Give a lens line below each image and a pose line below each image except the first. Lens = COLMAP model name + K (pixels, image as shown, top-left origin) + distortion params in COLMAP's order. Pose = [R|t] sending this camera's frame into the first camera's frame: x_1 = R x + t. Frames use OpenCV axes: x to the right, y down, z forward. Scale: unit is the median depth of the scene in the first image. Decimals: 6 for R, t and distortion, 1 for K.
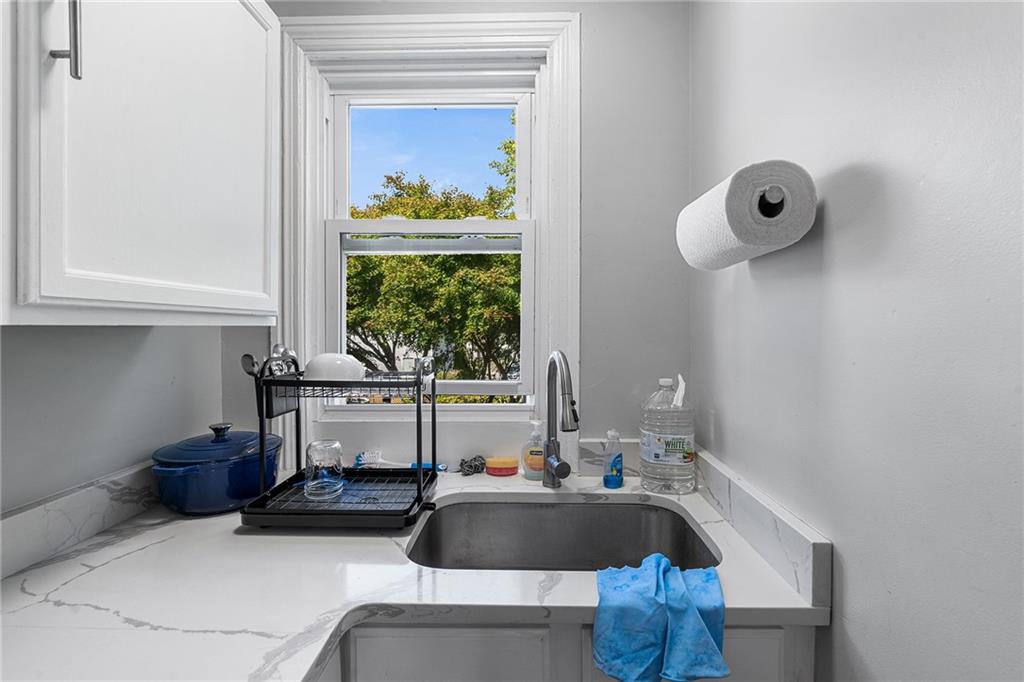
lens RADIAL K [[474.4, 0, 524.5], [0, 474.4, 321.9], [0, 0, 1]] dist [0.001684, 0.000384]
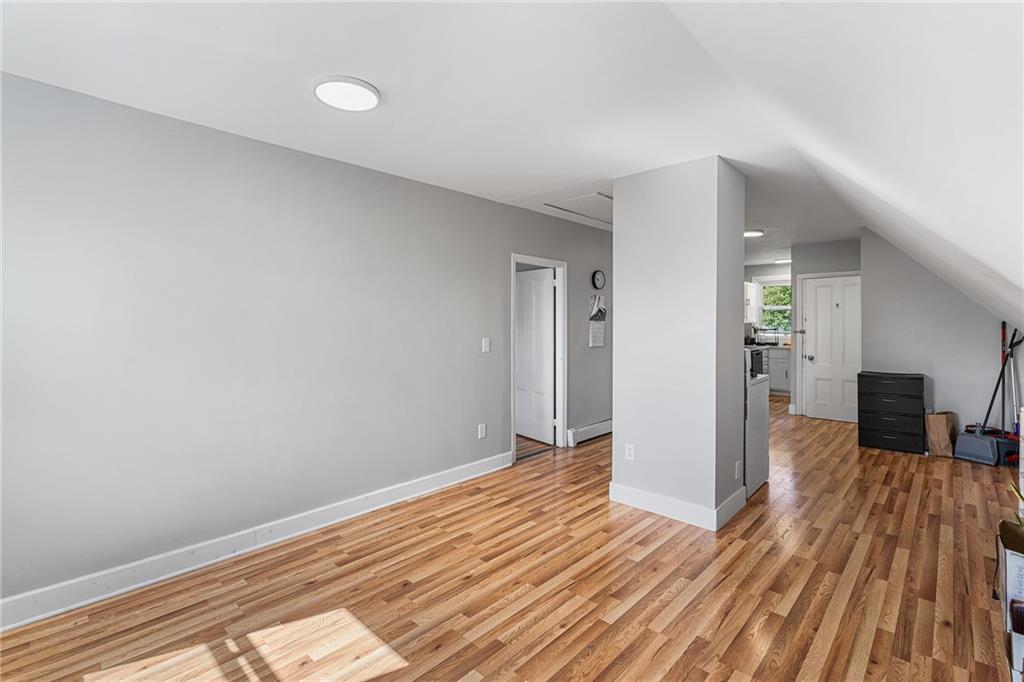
lens RADIAL K [[474.4, 0, 524.5], [0, 474.4, 321.9], [0, 0, 1]] dist [0.001684, 0.000384]
pose [[0.746467, -0.002543, -0.665417, 1.659061], [0.011406, 0.999895, 0.008974, -0.111232], [0.665324, -0.014289, 0.746418, -6.613754]]
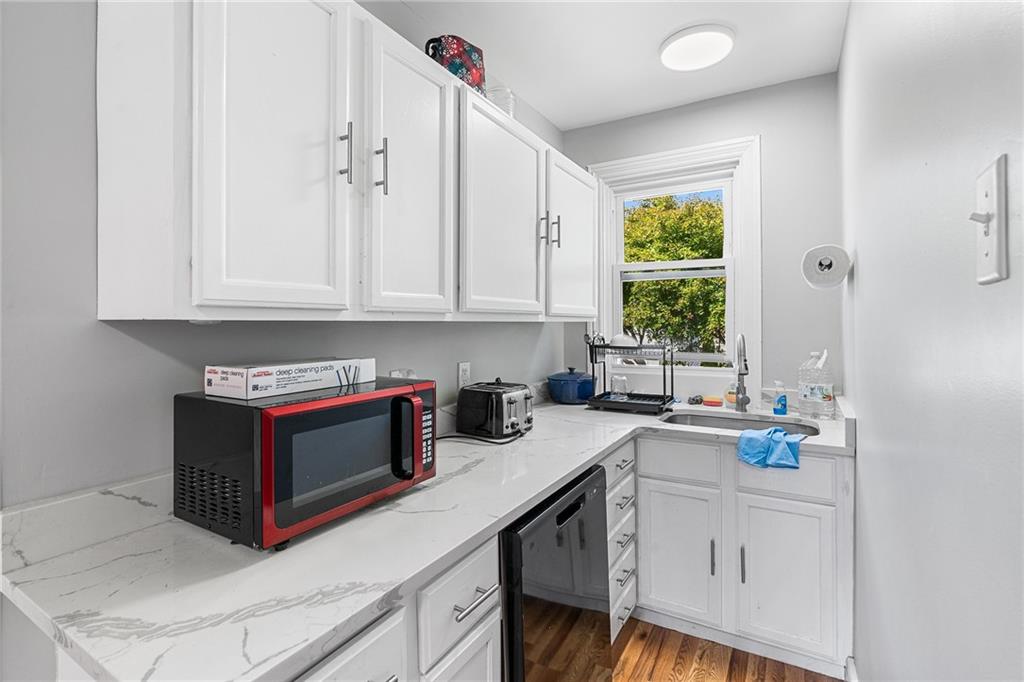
lens RADIAL K [[474.4, 0, 524.5], [0, 474.4, 321.9], [0, 0, 1]] dist [0.001684, 0.000384]
pose [[0.873784, -0.005418, -0.486284, 0.199122], [0.009625, 0.999935, 0.006153, -0.004943], [0.486219, -0.010057, 0.873779, -0.869253]]
